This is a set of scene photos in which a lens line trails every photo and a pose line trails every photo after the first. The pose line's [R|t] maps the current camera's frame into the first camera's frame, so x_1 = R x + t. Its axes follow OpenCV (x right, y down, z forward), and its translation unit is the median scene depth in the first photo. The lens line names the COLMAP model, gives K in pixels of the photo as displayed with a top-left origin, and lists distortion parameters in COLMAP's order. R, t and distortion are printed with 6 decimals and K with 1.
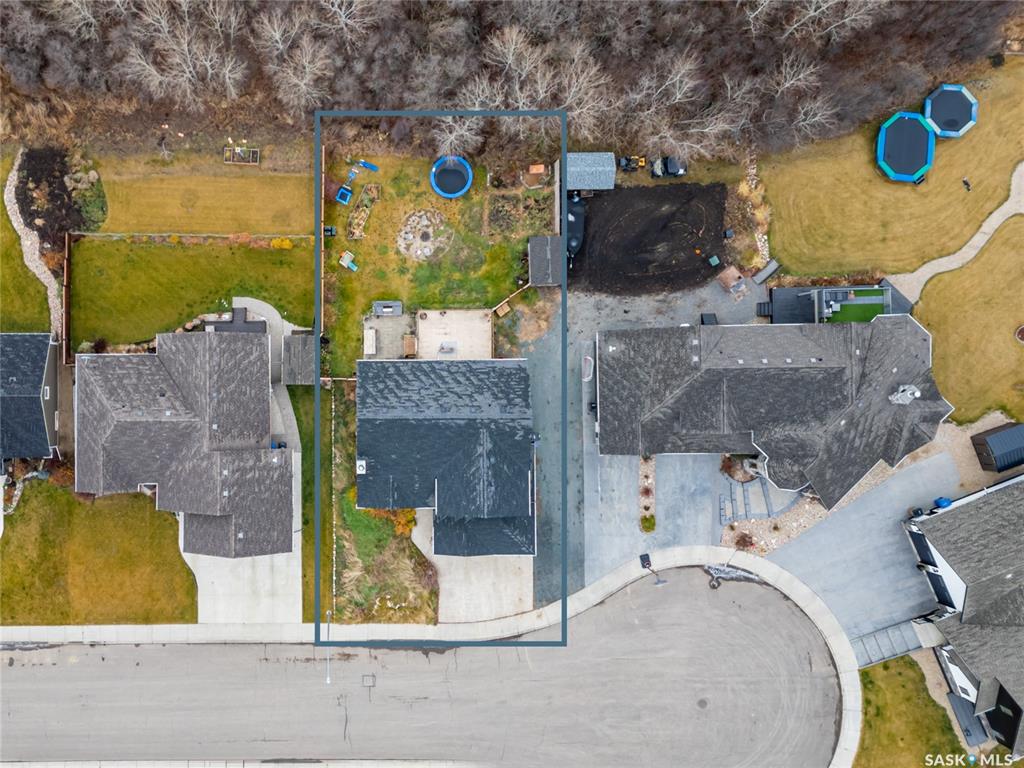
lens RADIAL K [[868.5, 0, 434.7], [0, 868.5, 386.4], [0, 0, 1]] dist [0.071667, -0.056657]
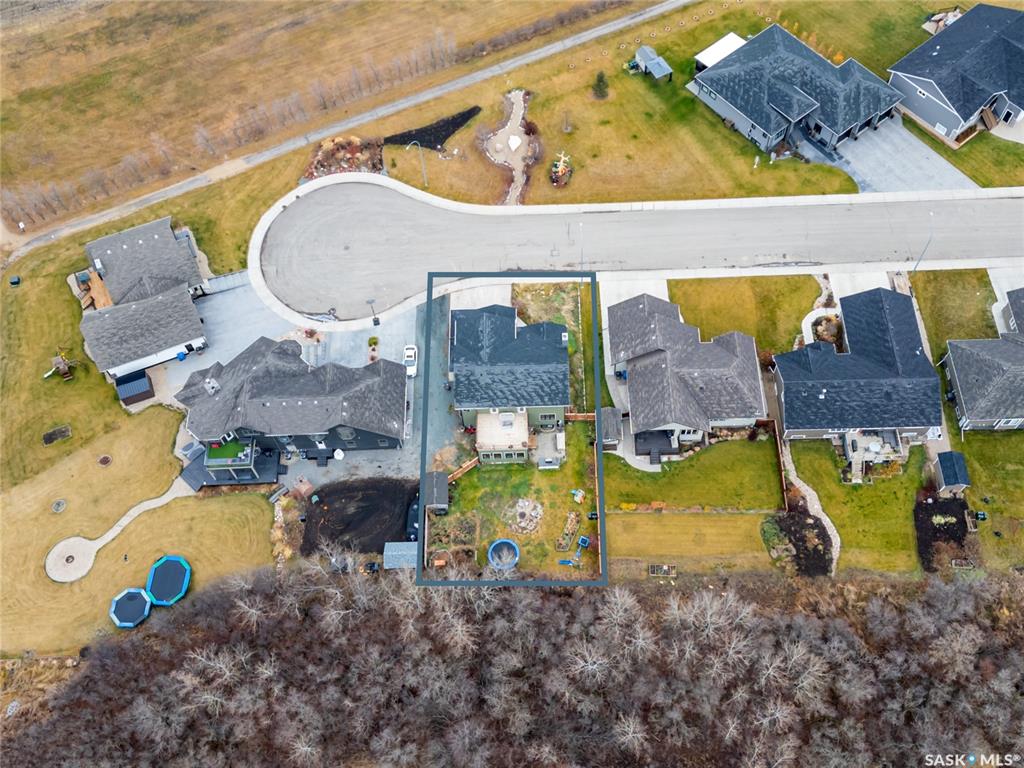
lens RADIAL K [[868.5, 0, 434.7], [0, 868.5, 386.4], [0, 0, 1]] dist [0.071667, -0.056657]
pose [[-0.997970, -0.007048, 0.063287, 0.041843], [0.034704, -0.893490, 0.447740, -0.610822], [0.053391, 0.449027, 0.891922, -0.322041]]
